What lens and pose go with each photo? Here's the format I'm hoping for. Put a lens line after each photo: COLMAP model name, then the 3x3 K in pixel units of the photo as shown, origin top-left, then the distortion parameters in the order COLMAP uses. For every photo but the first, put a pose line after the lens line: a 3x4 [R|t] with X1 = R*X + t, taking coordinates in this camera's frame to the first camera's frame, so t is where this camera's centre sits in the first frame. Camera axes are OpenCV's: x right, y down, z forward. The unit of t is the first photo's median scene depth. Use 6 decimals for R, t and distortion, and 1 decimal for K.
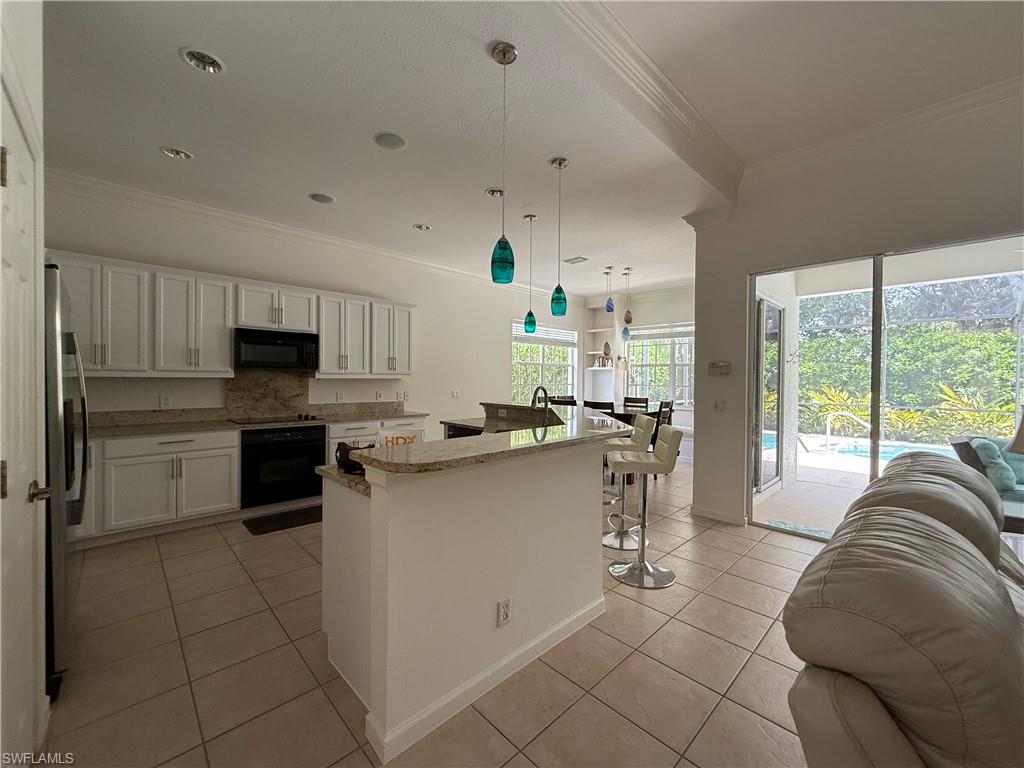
lens RADIAL K [[407.4, 0, 511.9], [0, 407.4, 382.3], [0, 0, 1]] dist [0.001842, 0.000233]
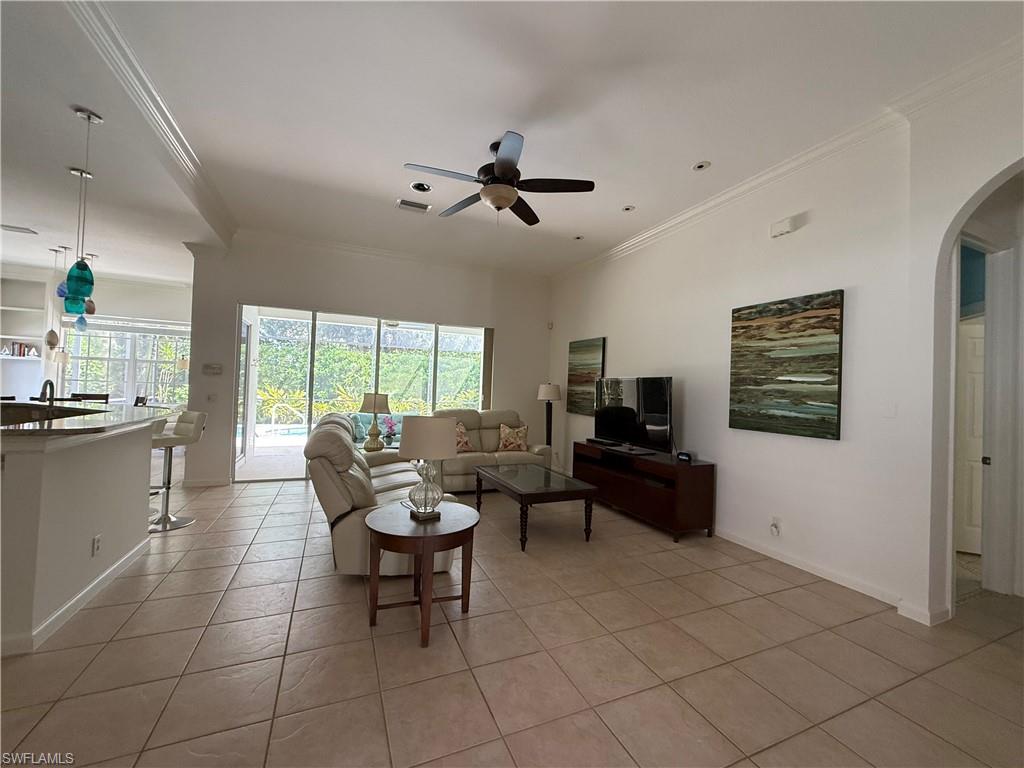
lens RADIAL K [[407.4, 0, 511.9], [0, 407.4, 382.3], [0, 0, 1]] dist [0.001842, 0.000233]
pose [[0.348871, 0.020707, 0.936942, -0.192303], [-0.024331, 0.999619, -0.013033, 0.000481], [-0.936855, -0.018250, 0.349242, -0.179141]]
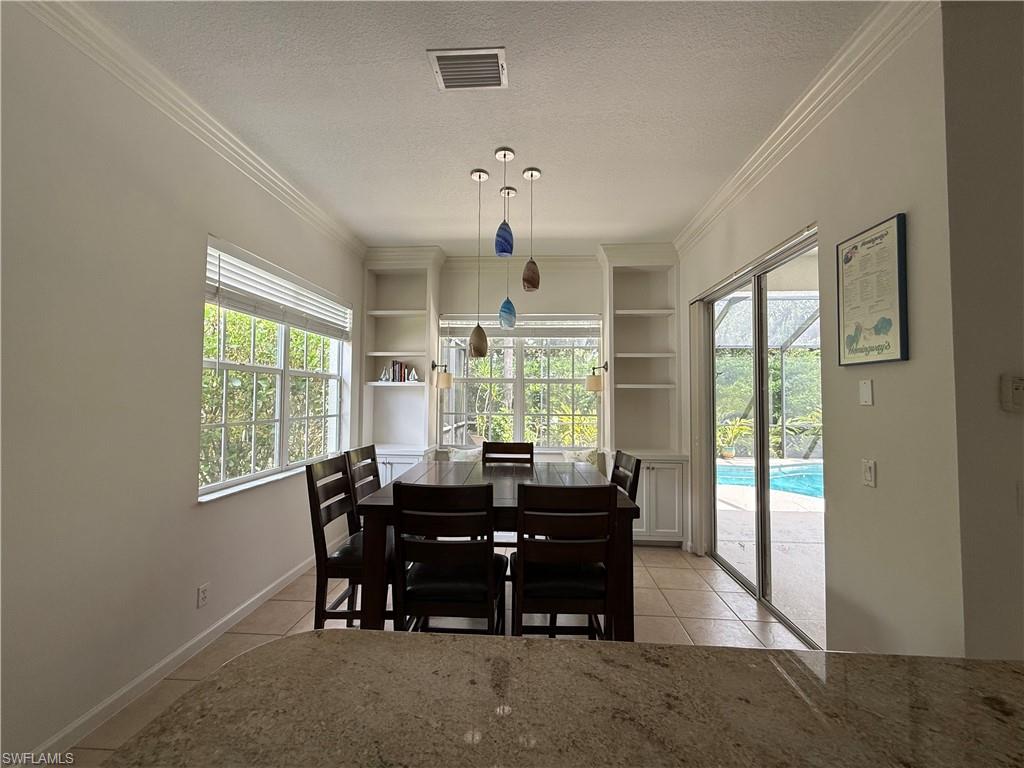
lens RADIAL K [[407.4, 0, 511.9], [0, 407.4, 382.3], [0, 0, 1]] dist [0.001842, 0.000233]
pose [[0.735346, 0.024411, 0.677252, -0.034491], [0.003983, 0.999178, -0.040339, -0.014487], [-0.677680, 0.032361, 0.734644, 0.522811]]
